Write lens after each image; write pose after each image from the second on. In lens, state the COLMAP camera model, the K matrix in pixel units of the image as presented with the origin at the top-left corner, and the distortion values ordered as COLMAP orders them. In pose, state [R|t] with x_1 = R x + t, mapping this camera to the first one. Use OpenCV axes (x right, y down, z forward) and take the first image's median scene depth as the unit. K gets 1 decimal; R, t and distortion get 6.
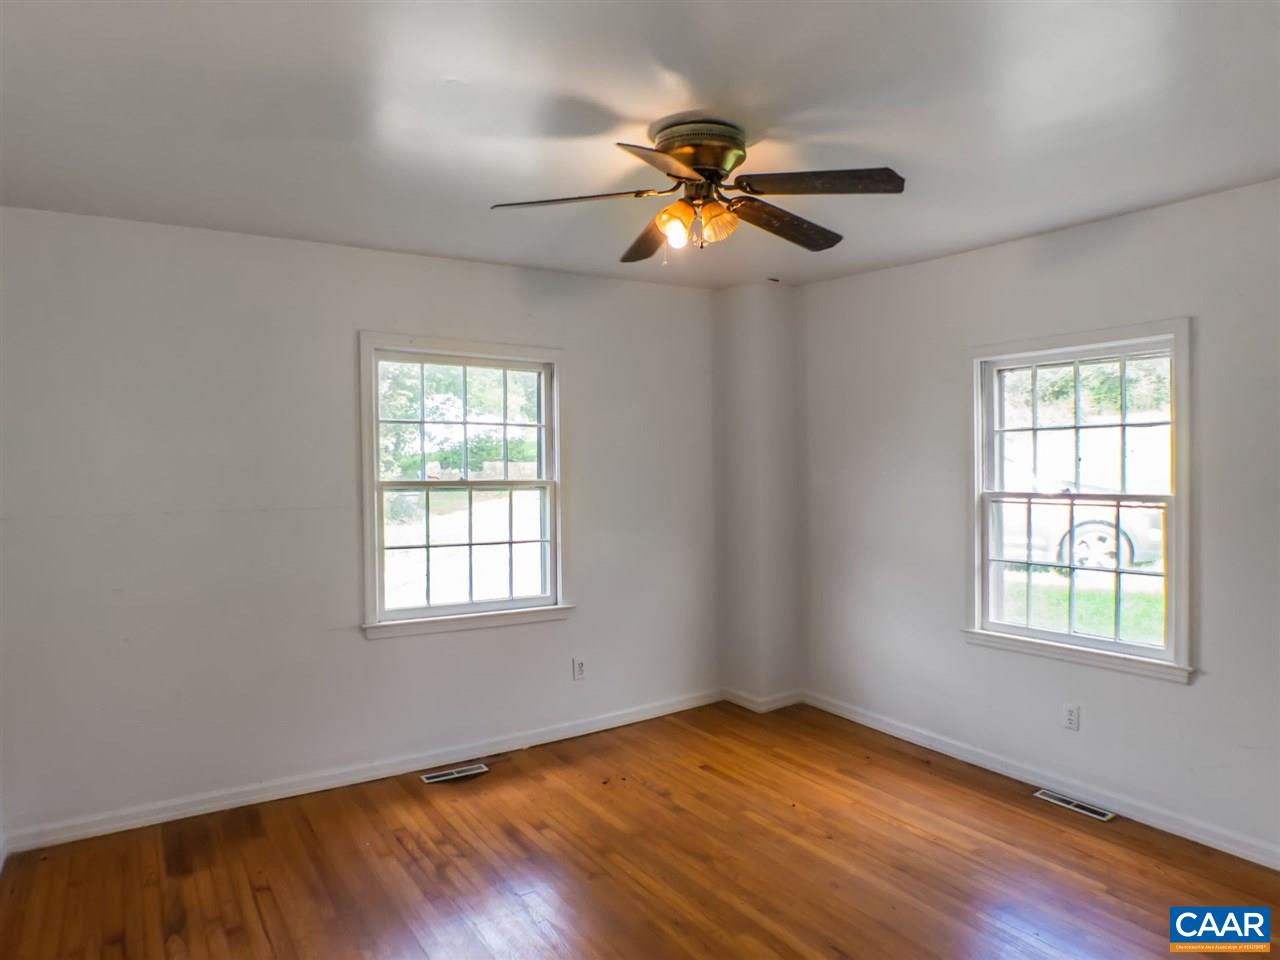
lens RADIAL K [[783.7, 0, 633.2], [0, 783.7, 469.3], [0, 0, 1]] dist [-0.032503, 0.005563]
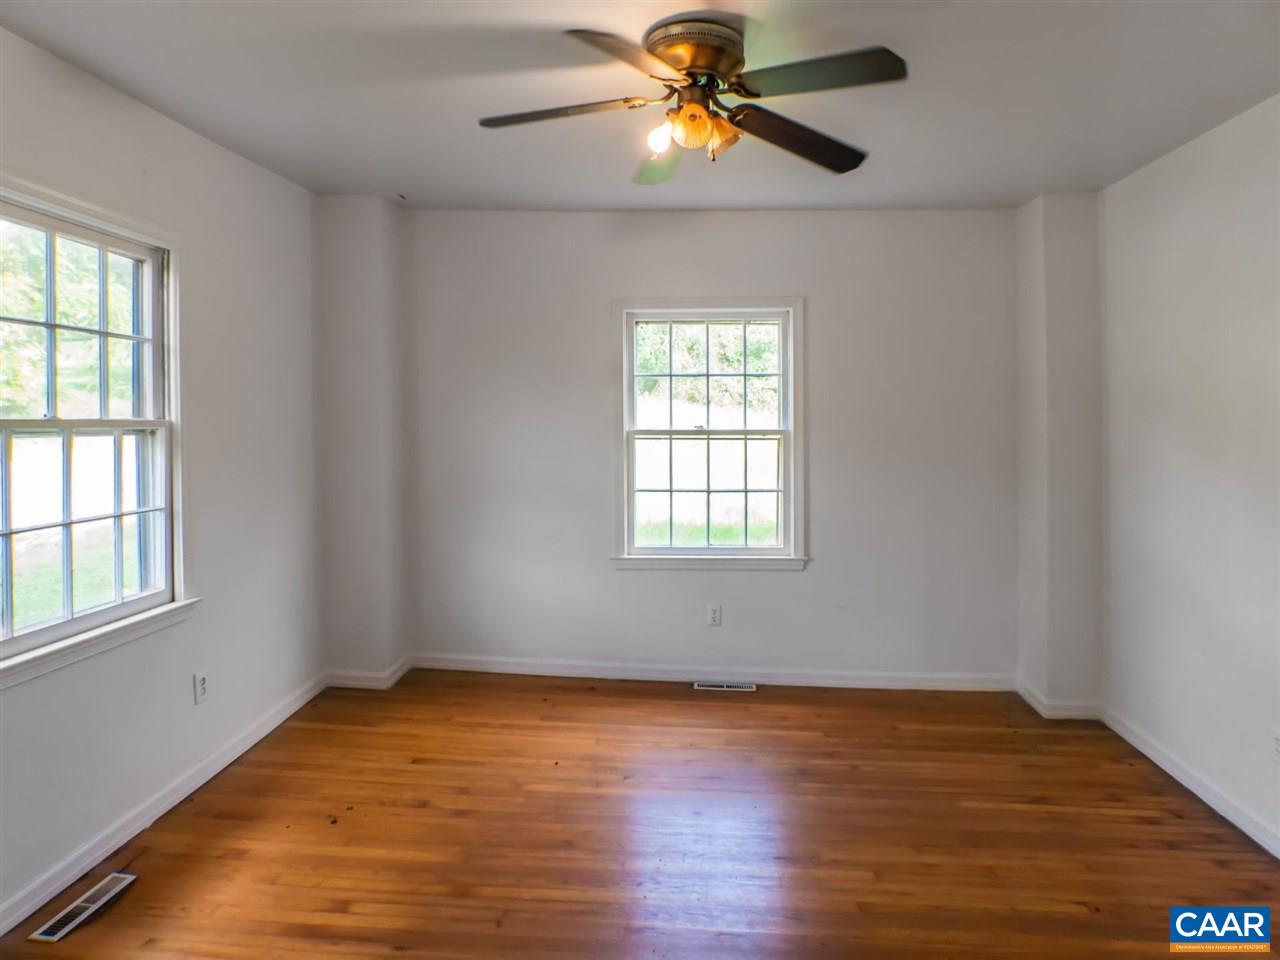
lens RADIAL K [[797.8, 0, 612.5], [0, 797.8, 400.1], [0, 0, 1]] dist [-0.022194, 0.005758]
pose [[0.637152, 0.019303, 0.770496, -0.445090], [-0.004142, 0.999758, -0.021622, 0.011338], [-0.770727, 0.010586, 0.637077, 0.294637]]
